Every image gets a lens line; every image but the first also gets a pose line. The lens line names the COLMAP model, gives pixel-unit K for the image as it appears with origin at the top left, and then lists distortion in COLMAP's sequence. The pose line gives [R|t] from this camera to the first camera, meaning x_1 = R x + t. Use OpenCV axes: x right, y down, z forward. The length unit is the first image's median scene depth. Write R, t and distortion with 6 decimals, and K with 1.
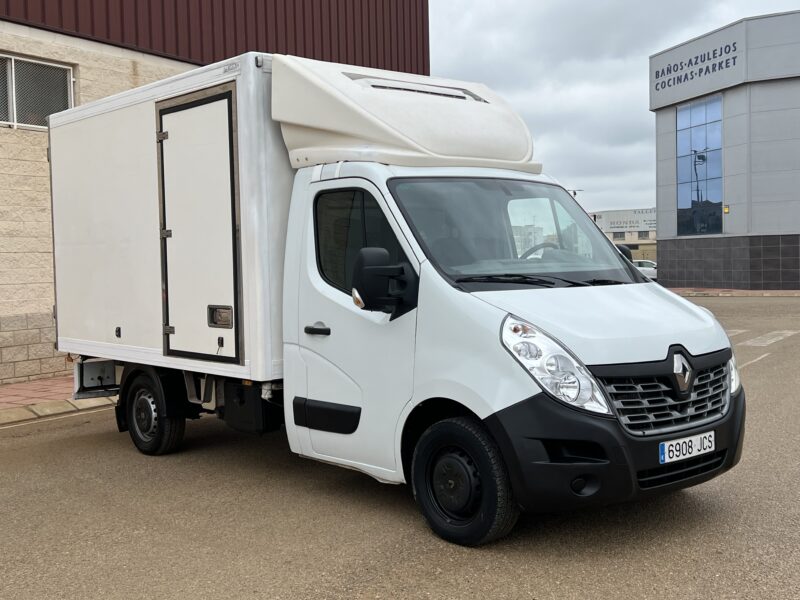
lens RADIAL K [[963.9, 0, 404.6], [0, 963.9, 298.8], [0, 0, 1]] dist [0.142169, -0.377169]
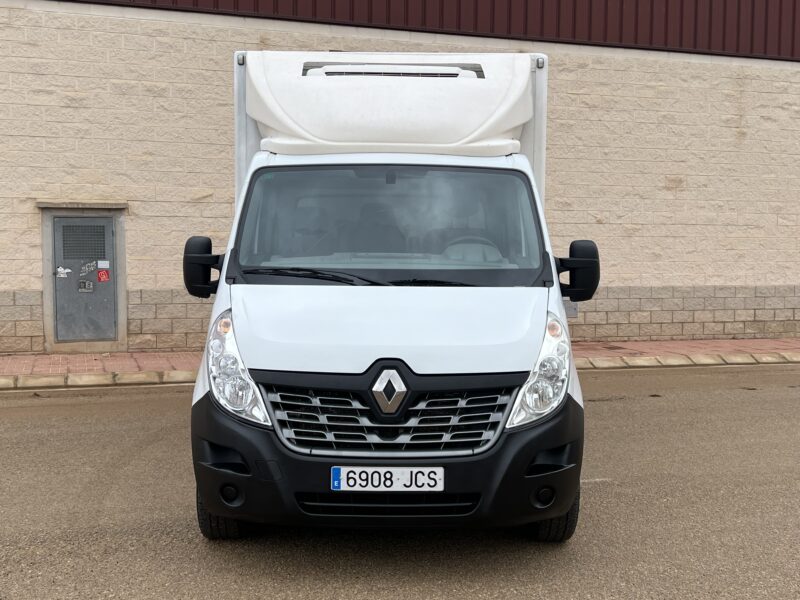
lens RADIAL K [[961.6, 0, 400.0], [0, 961.6, 300.0], [0, 0, 1]] dist [0.138806, -0.330594]
pose [[0.763919, 0.066095, -0.641918, 0.725703], [-0.052419, 0.997809, 0.040357, -0.034521], [0.643179, 0.002819, 0.765710, 0.310583]]
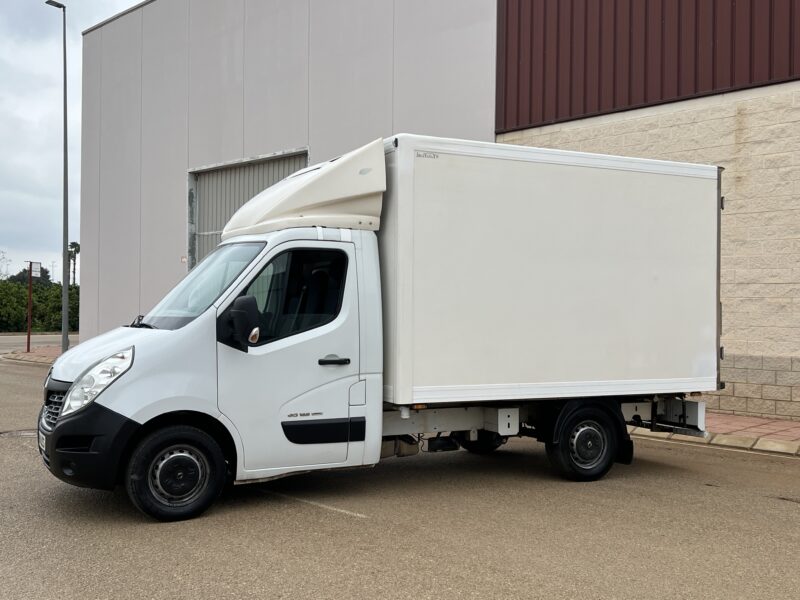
lens RADIAL K [[873.2, 0, 400.0], [0, 873.2, 300.0], [0, 0, 1]] dist [0.114051, -0.233774]
pose [[-0.243917, 0.009788, -0.969747, 1.238154], [-0.043535, 0.998831, 0.021031, -0.089522], [0.968818, 0.047348, -0.243206, 1.582183]]
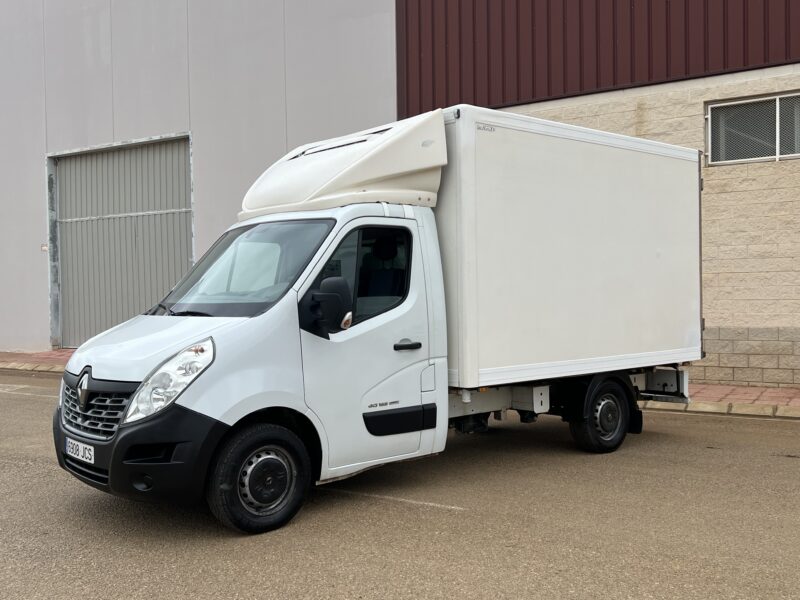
lens RADIAL K [[797.4, 0, 398.3], [0, 797.4, 303.6], [0, 0, 1]] dist [0.107885, -0.221737]
pose [[-0.002799, 0.034771, -0.999391, 1.128891], [-0.026395, 0.999045, 0.034833, -0.067573], [0.999648, 0.026476, -0.001879, 1.216927]]
